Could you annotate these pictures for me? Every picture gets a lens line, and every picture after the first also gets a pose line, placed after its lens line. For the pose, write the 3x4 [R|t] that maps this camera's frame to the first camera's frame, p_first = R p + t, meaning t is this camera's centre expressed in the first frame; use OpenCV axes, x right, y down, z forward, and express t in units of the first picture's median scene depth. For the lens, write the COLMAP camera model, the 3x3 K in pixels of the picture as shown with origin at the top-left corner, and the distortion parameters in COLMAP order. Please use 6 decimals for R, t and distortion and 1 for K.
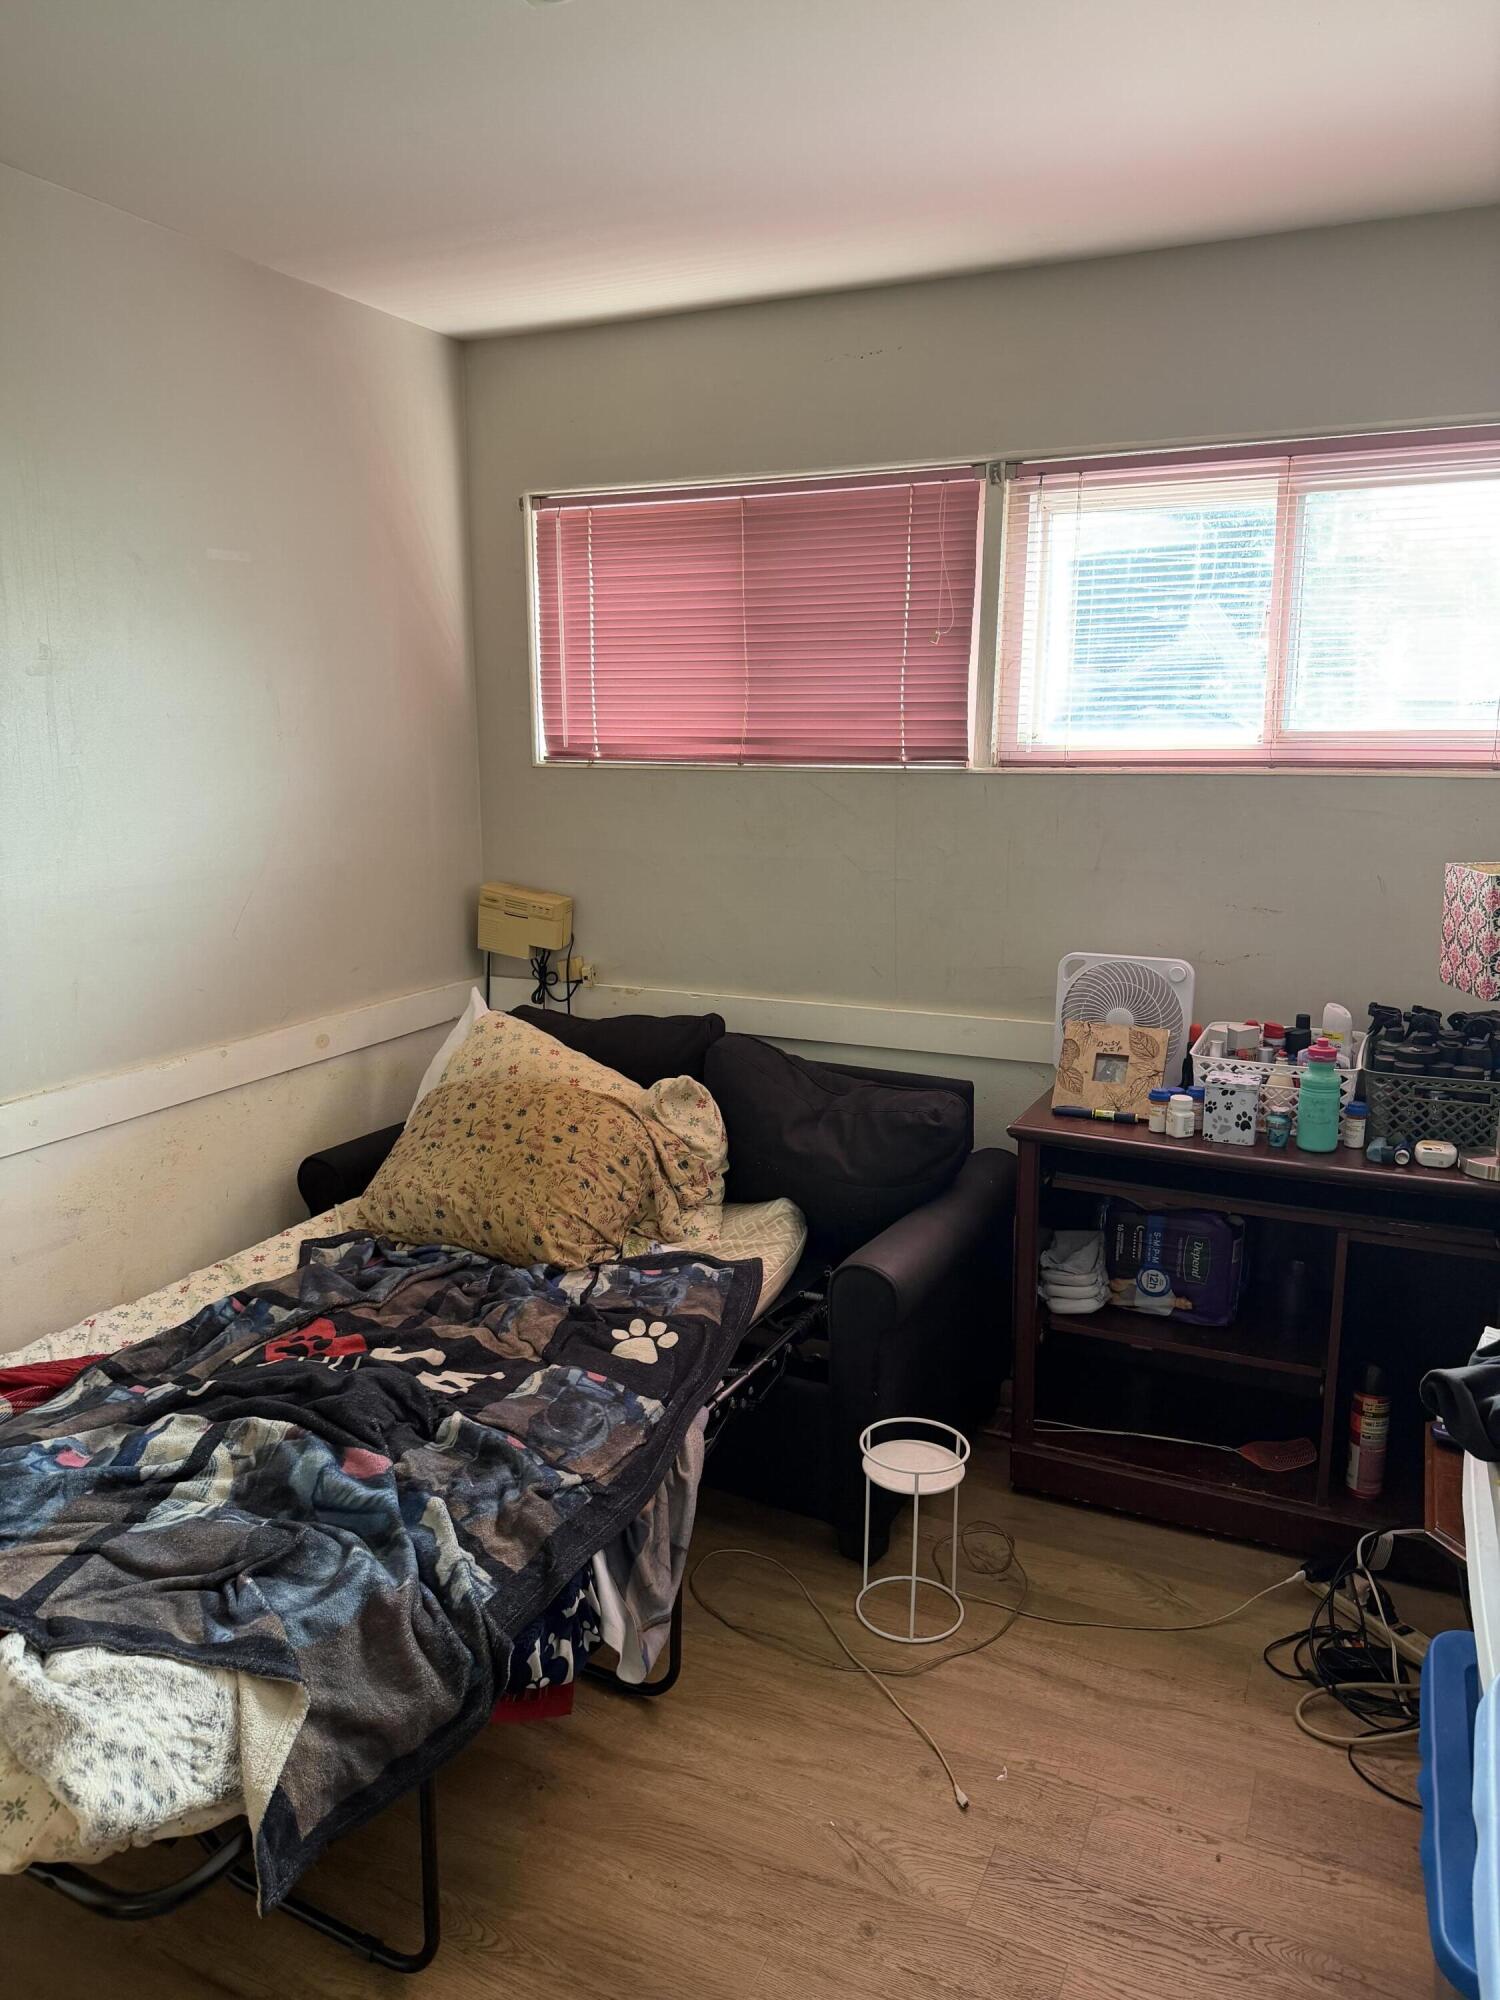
lens RADIAL K [[1422.9, 0, 748.8], [0, 1422.9, 1004.2], [0, 0, 1]] dist [0.027722, -0.045671]
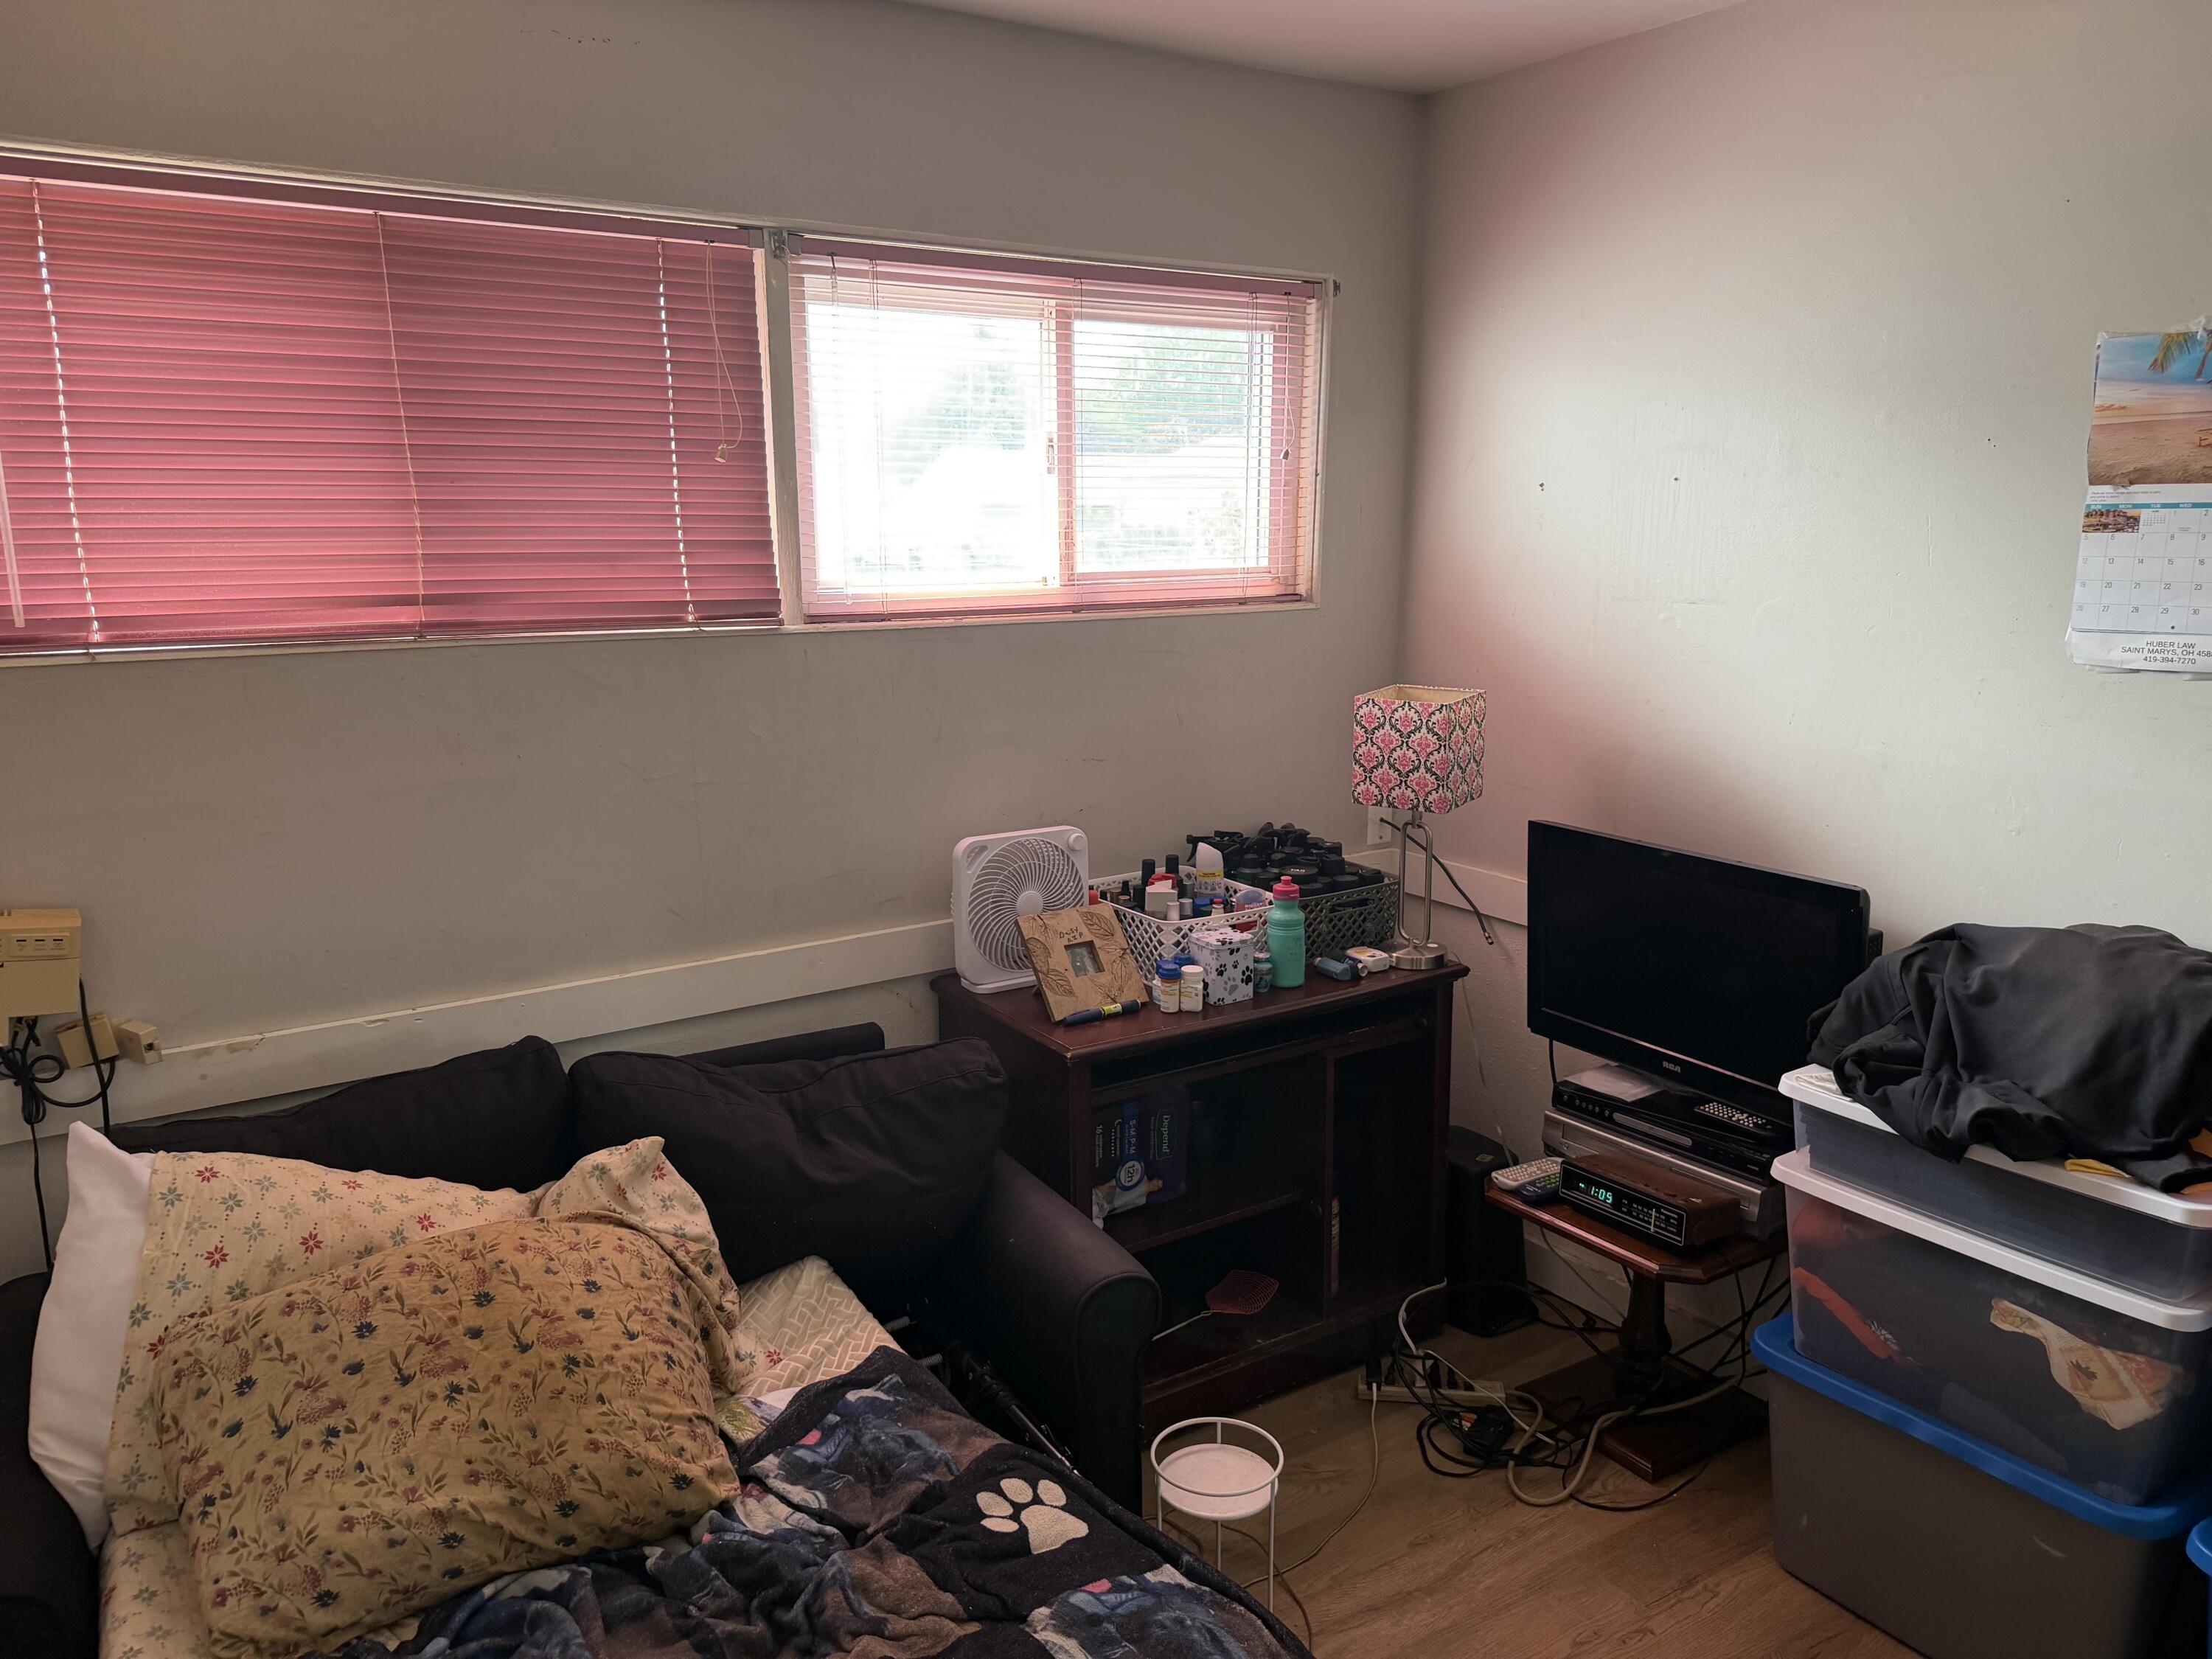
lens RADIAL K [[1573.7, 0, 1113.0], [0, 1573.7, 813.0], [0, 0, 1]] dist [0.027722, -0.045671]
pose [[0.502642, -0.167572, 0.848098, -0.531652], [0.159215, 0.982196, 0.099706, -0.133998], [-0.849707, 0.084914, 0.520373, 0.452912]]
